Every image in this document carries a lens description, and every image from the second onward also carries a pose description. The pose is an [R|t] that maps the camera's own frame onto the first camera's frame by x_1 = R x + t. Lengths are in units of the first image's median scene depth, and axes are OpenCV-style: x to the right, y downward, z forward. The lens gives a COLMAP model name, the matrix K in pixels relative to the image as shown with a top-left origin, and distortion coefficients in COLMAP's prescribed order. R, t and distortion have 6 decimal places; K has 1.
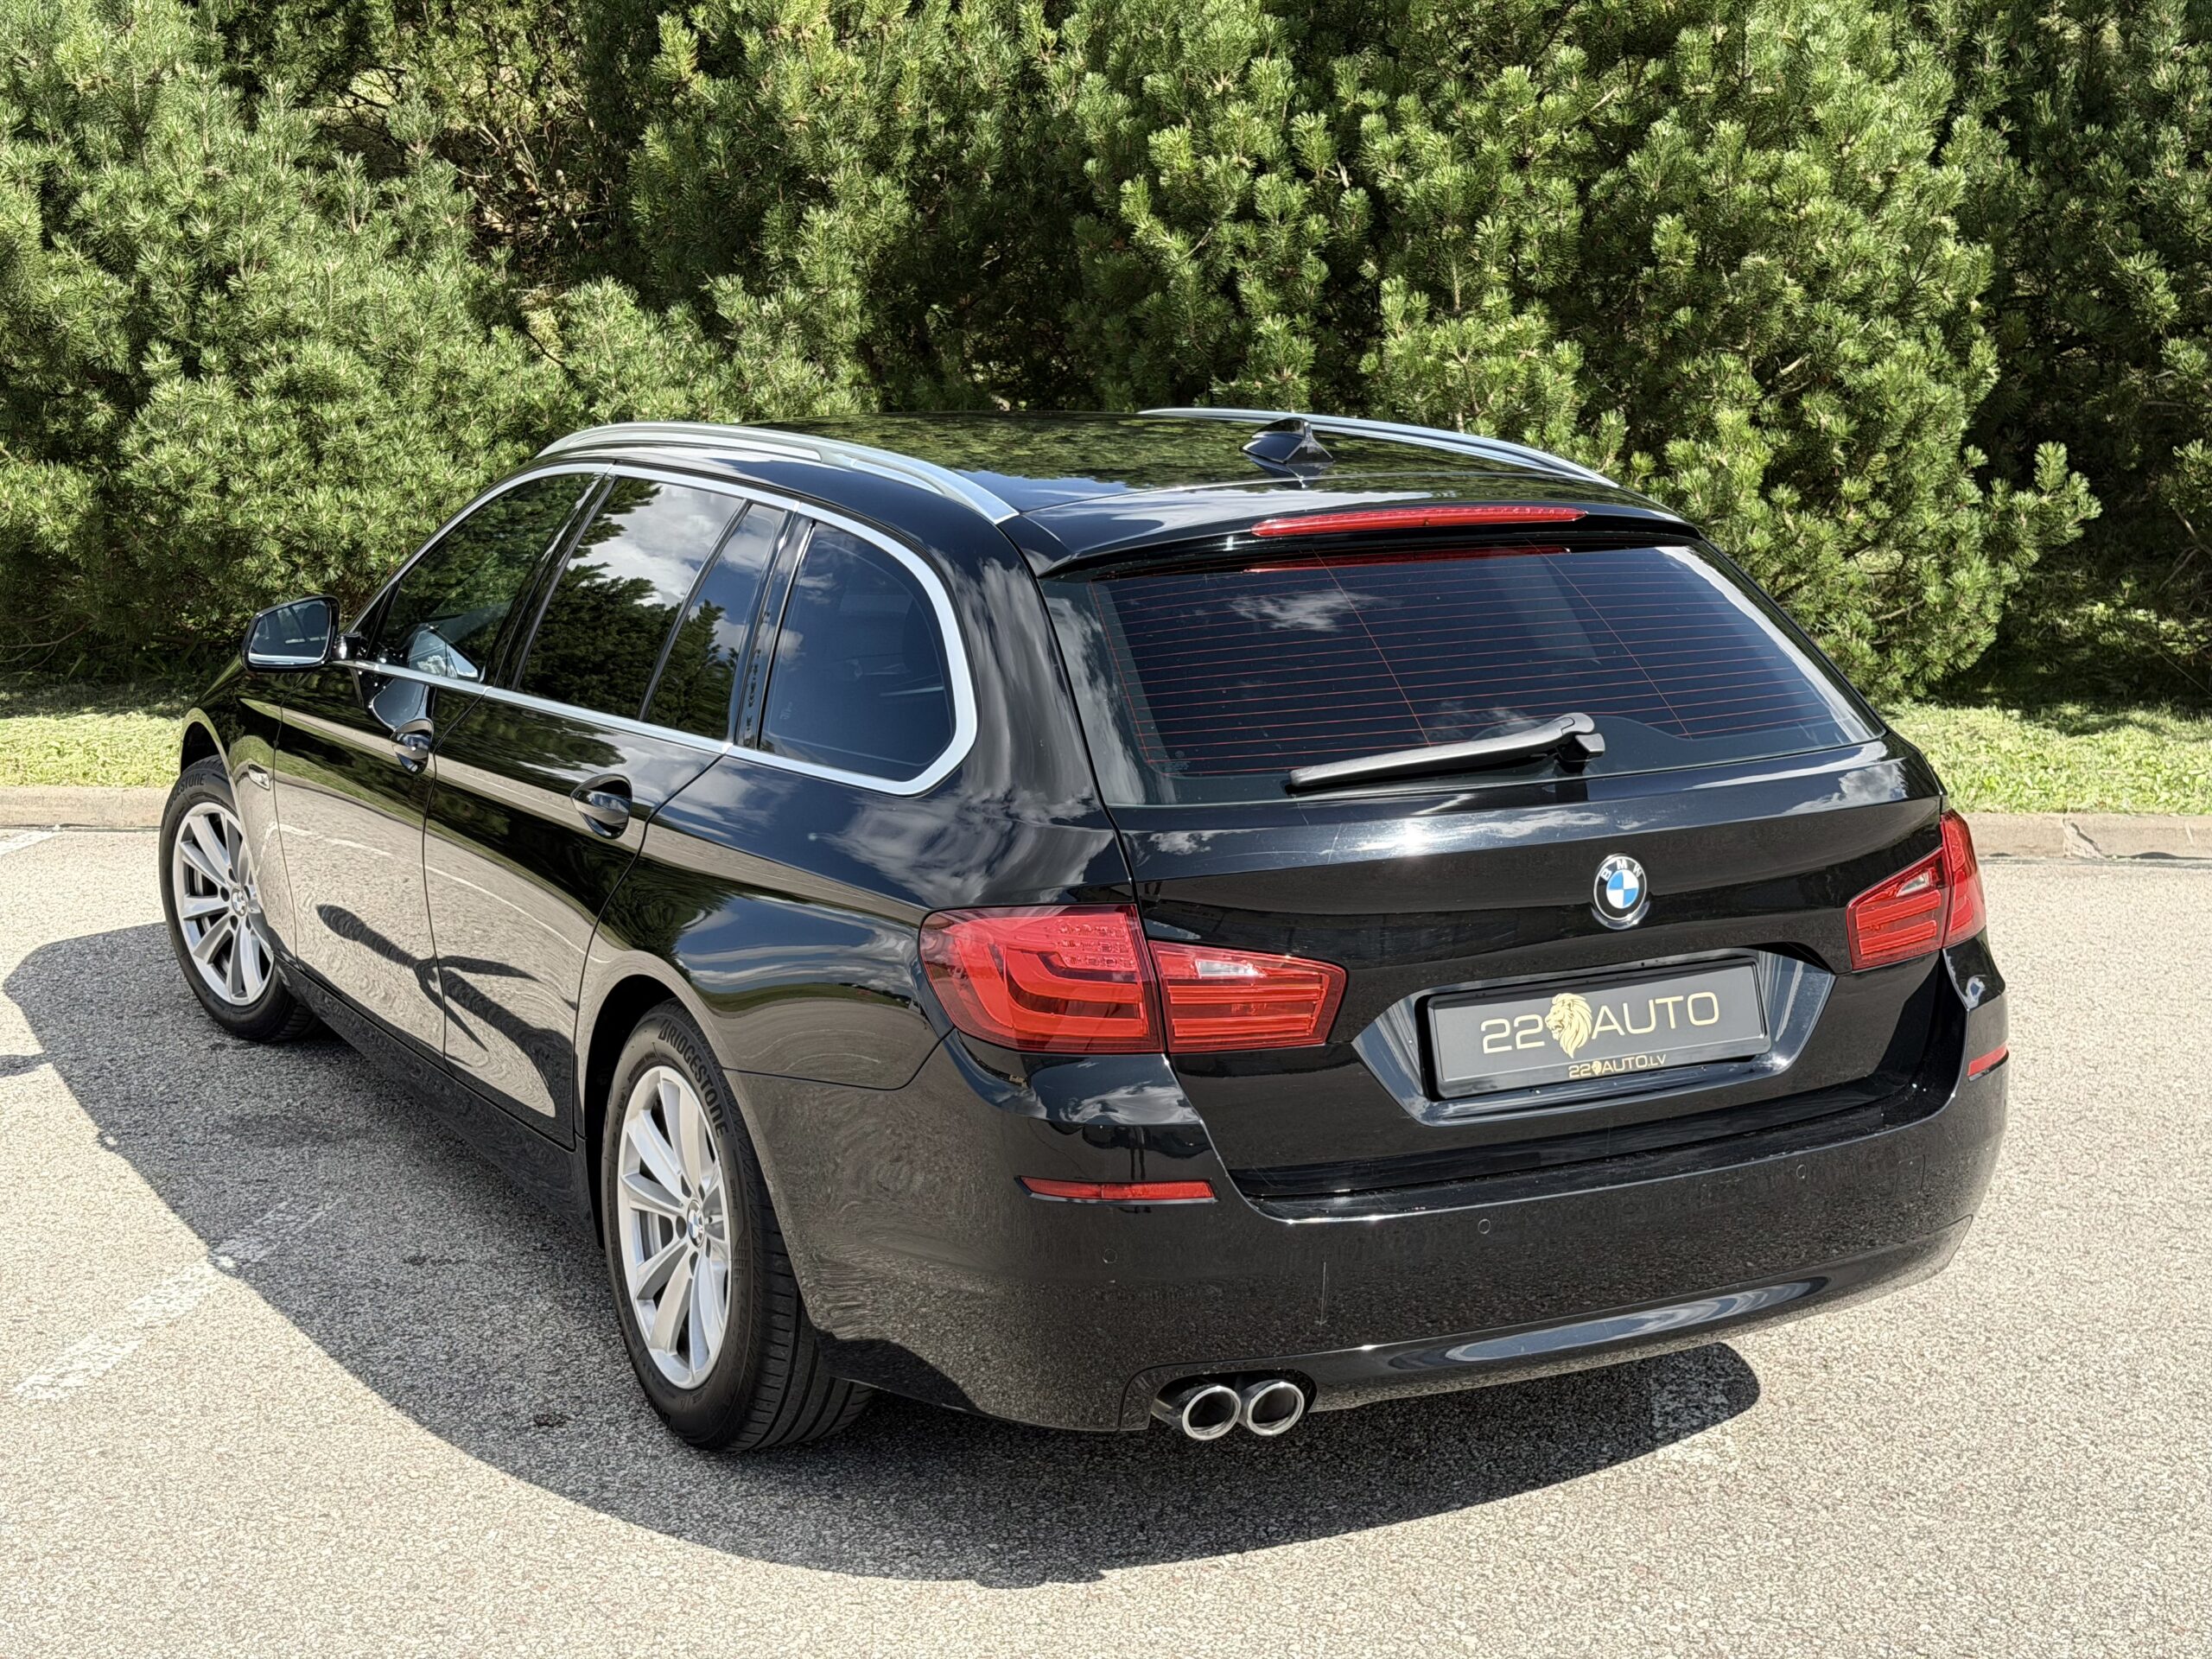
lens RADIAL K [[3040.3, 0, 1101.6], [0, 3040.3, 838.9], [0, 0, 1]] dist [0.201937, -0.477354]
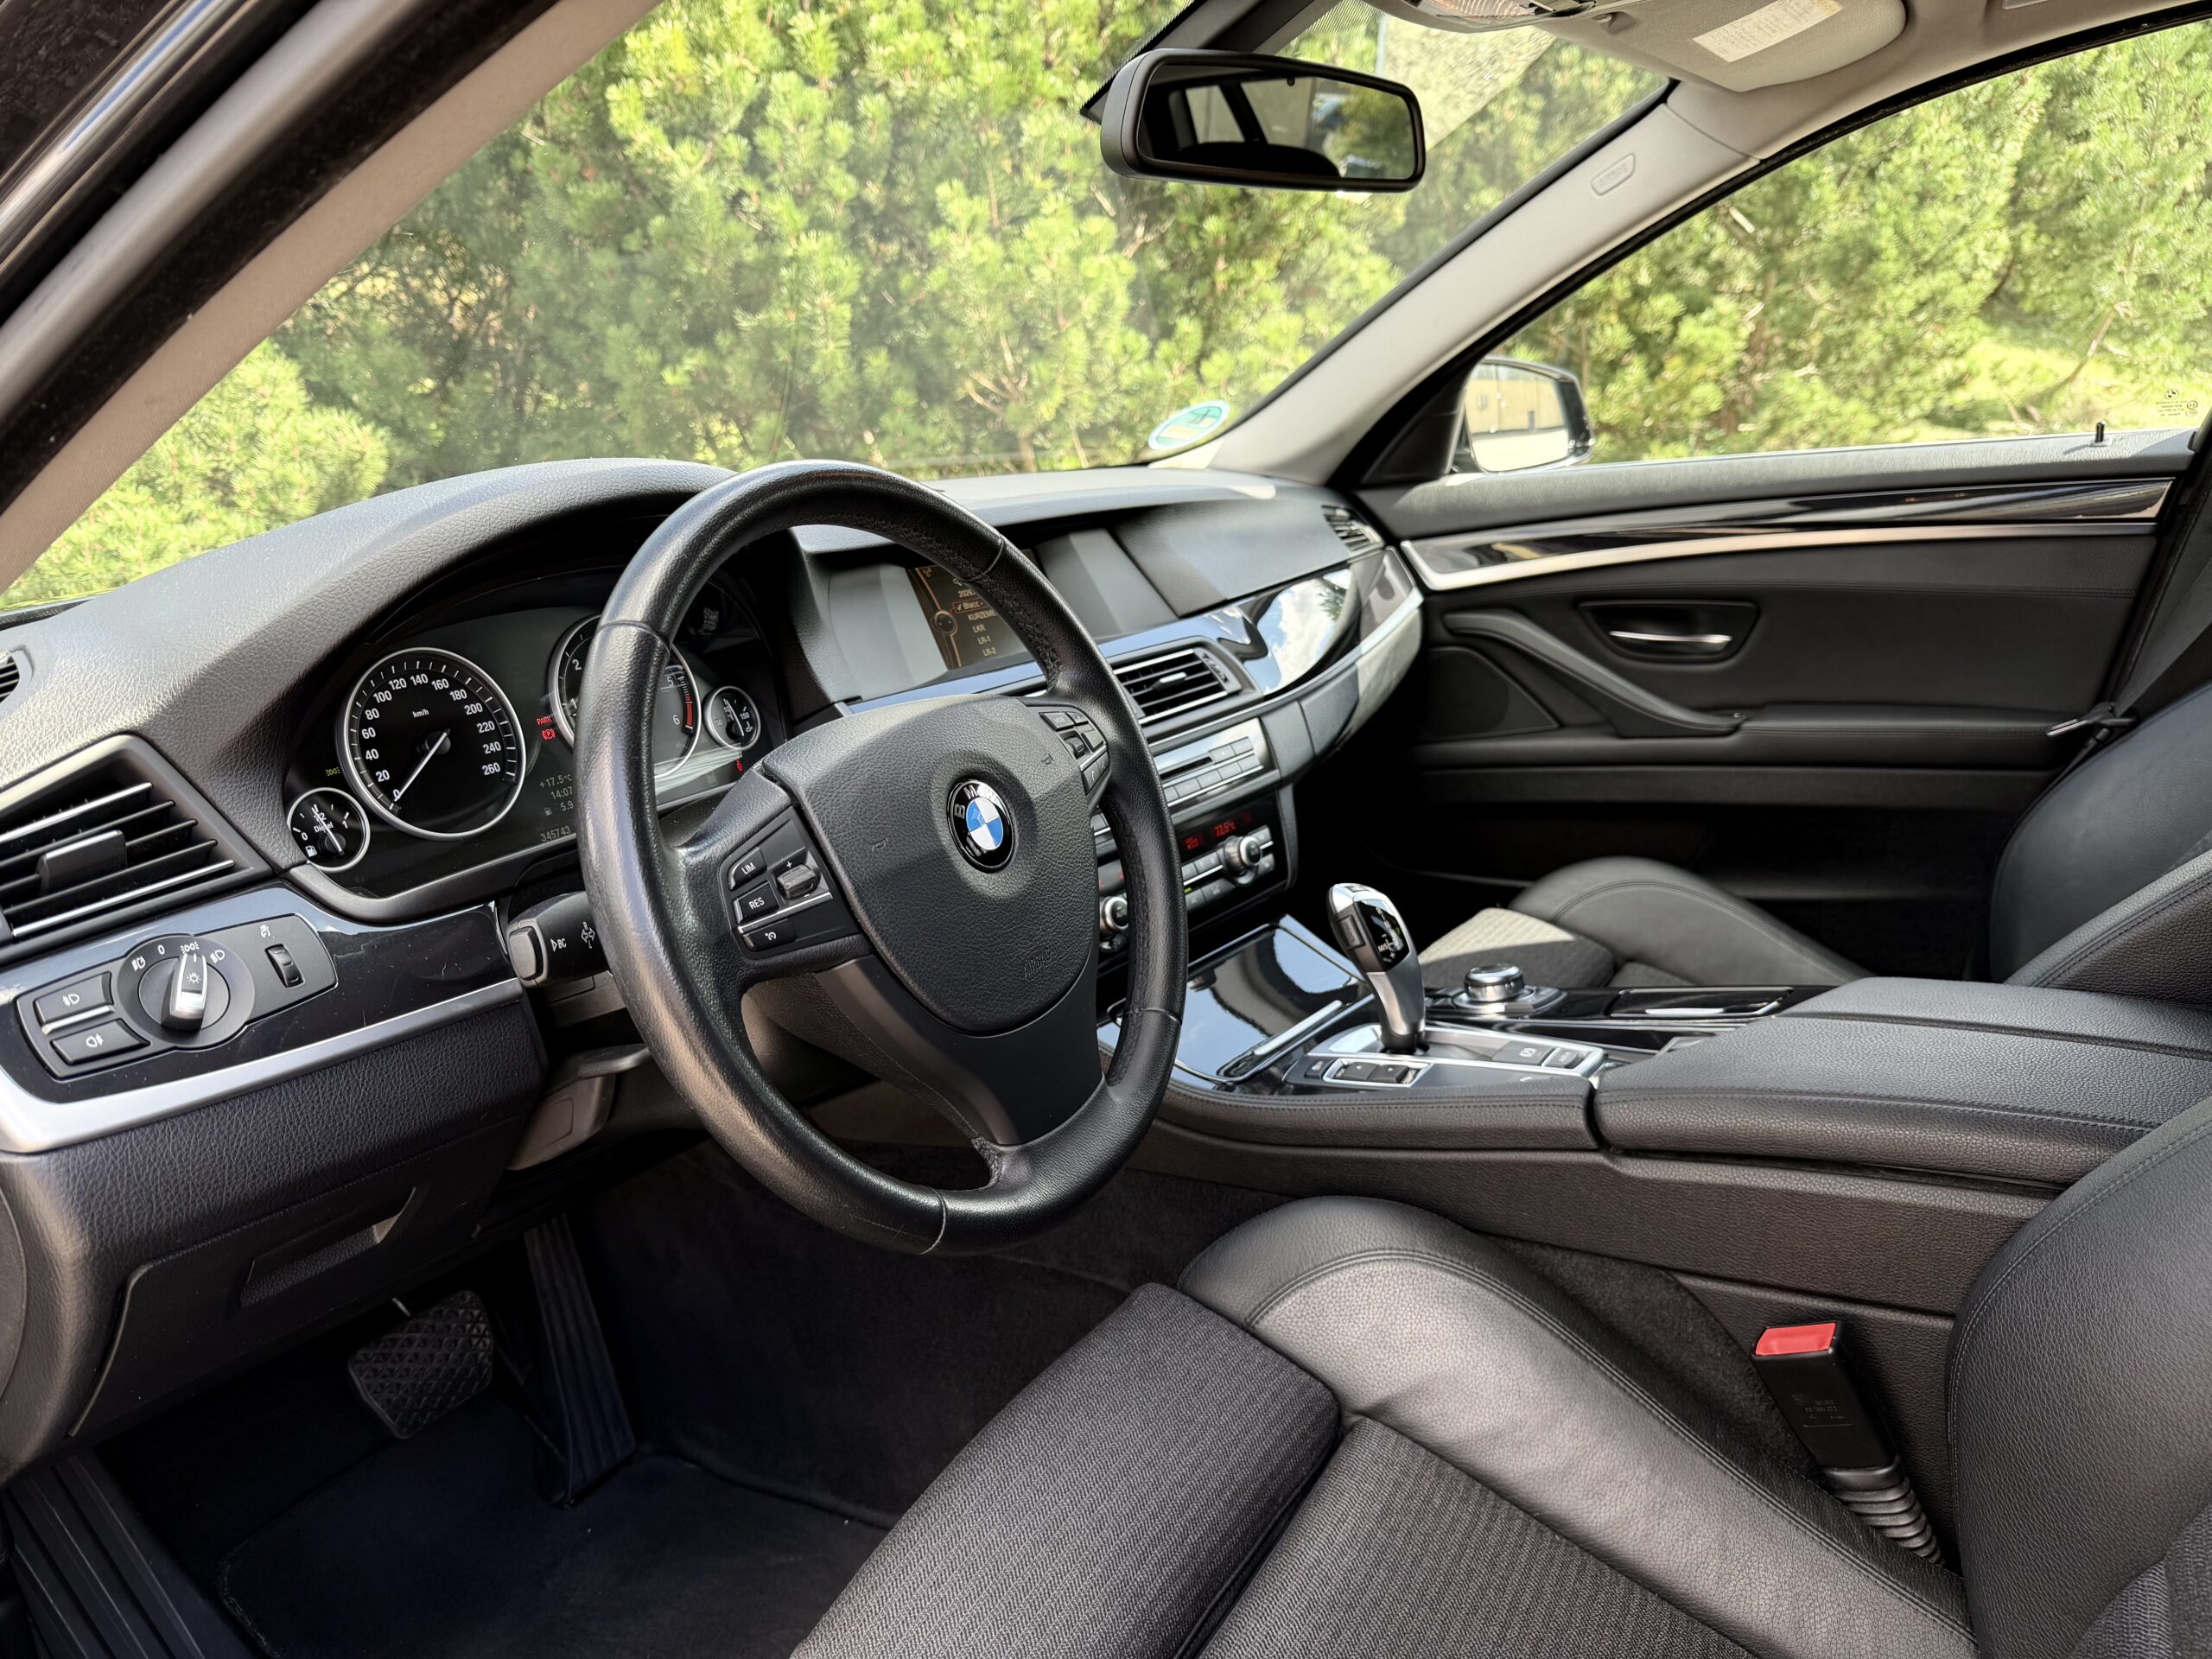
lens RADIAL K [[1596.2, 0, 1100.3], [0, 1596.2, 837.2], [0, 0, 1]] dist [-0.017509, 0.003236]
pose [[0.860527, -0.182900, 0.475437, -0.124191], [0.141332, 0.982401, 0.122123, -0.036415], [-0.489406, -0.037896, 0.871232, 0.506497]]
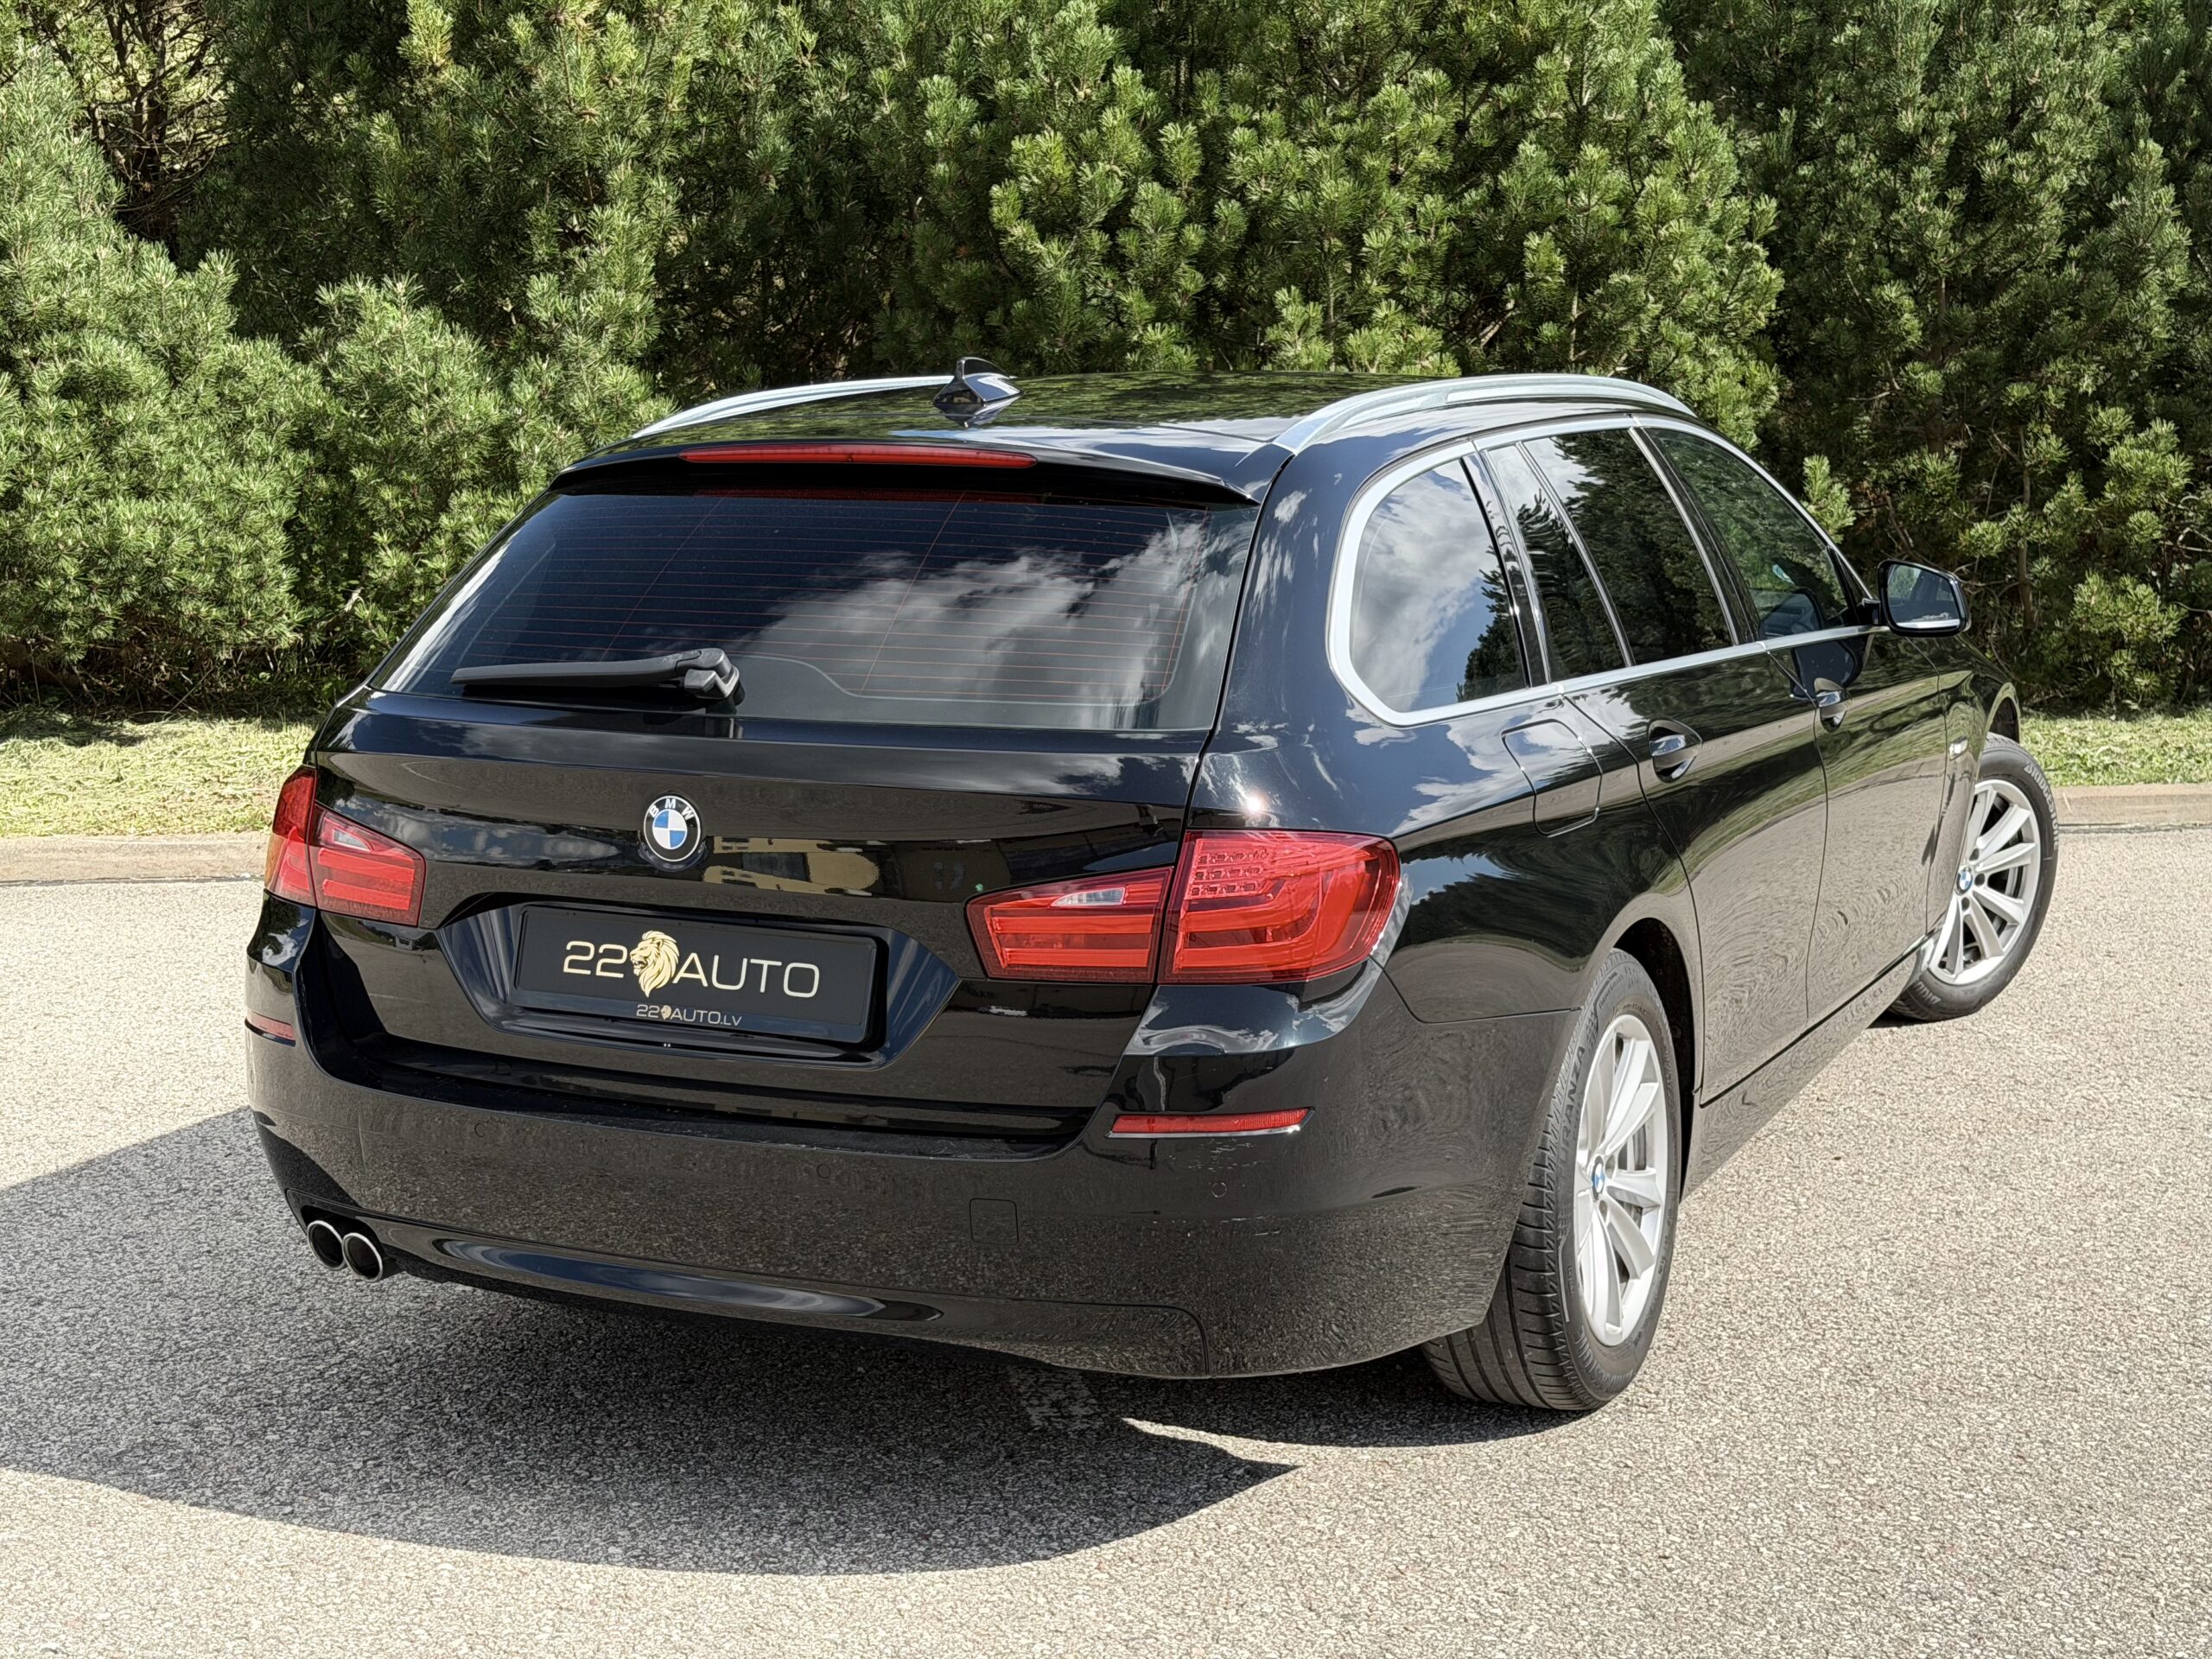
lens RADIAL K [[3028.4, 0, 1098.2], [0, 3028.4, 861.1], [0, 0, 1]] dist [0.212407, -0.480507]
pose [[0.943982, -0.040438, 0.327509, -0.281539], [0.045029, 0.998965, -0.006444, 0.009417], [-0.326909, 0.020830, 0.944826, 0.064727]]
